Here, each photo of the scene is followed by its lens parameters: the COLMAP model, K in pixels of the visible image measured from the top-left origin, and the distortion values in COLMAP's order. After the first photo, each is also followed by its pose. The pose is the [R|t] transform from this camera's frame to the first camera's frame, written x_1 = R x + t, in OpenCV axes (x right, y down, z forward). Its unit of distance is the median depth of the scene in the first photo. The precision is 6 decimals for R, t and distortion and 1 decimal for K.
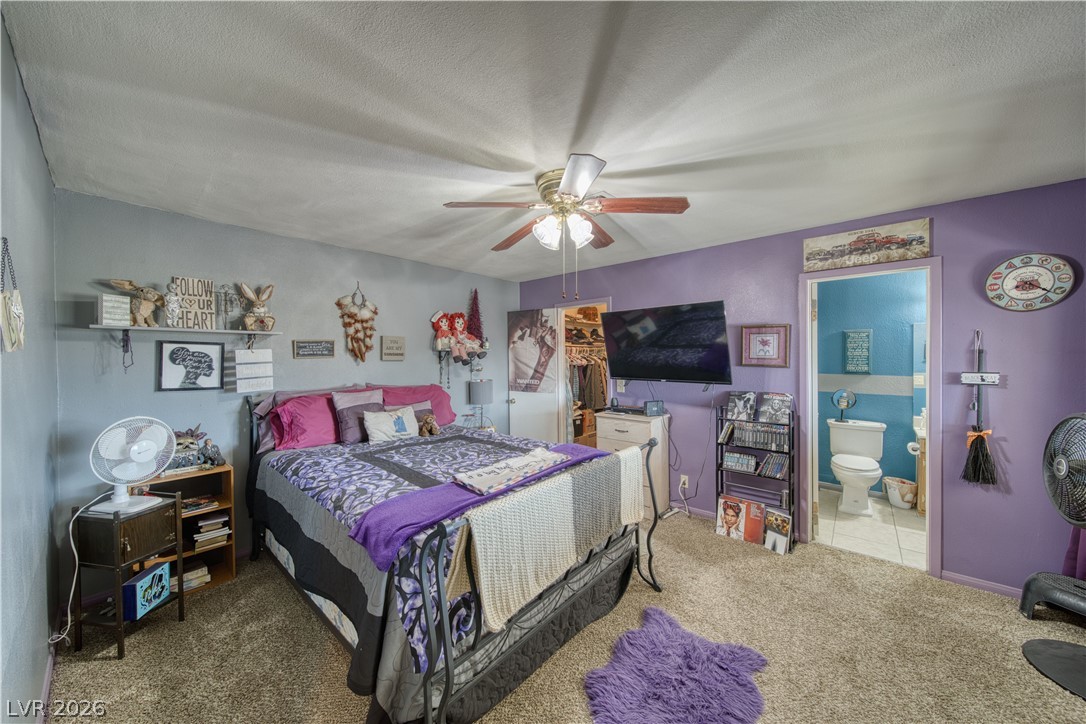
lens RADIAL K [[380.4, 0, 543.0], [0, 380.4, 359.1], [0, 0, 1]] dist [-0.001075, 0.000024]
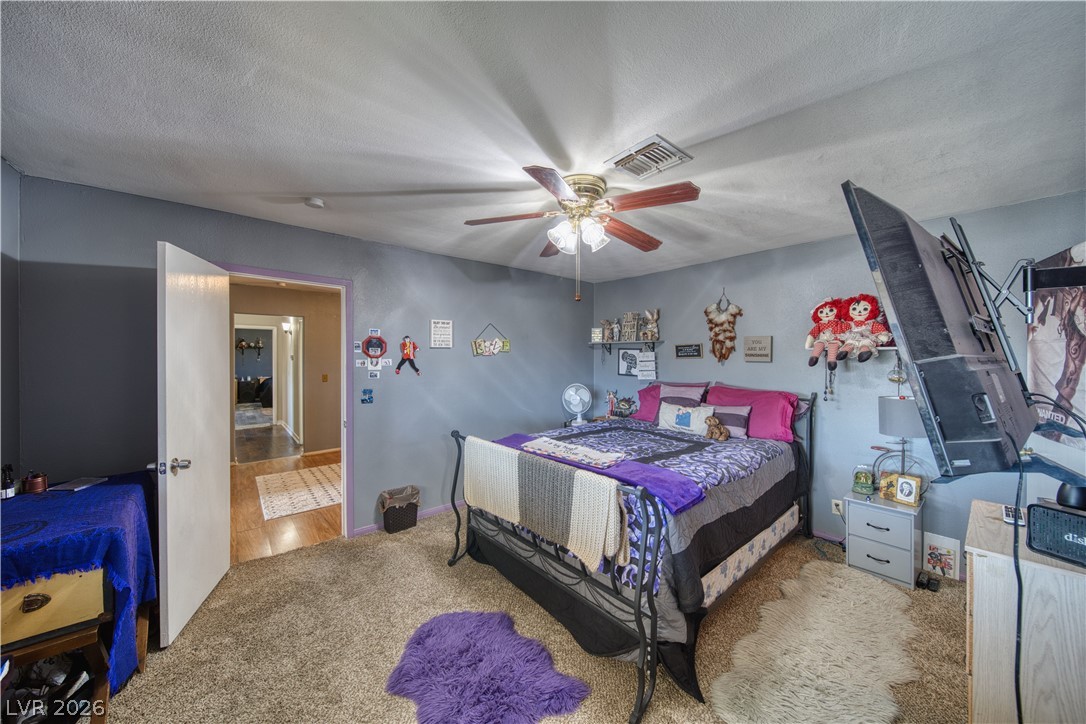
lens RADIAL K [[380.4, 0, 543.0], [0, 380.4, 359.1], [0, 0, 1]] dist [-0.001075, 0.000024]
pose [[-0.145200, 0.012979, -0.989317, 0.668611], [-0.005586, 0.999887, 0.013937, -0.014026], [0.989387, 0.007550, -0.145111, 0.655811]]
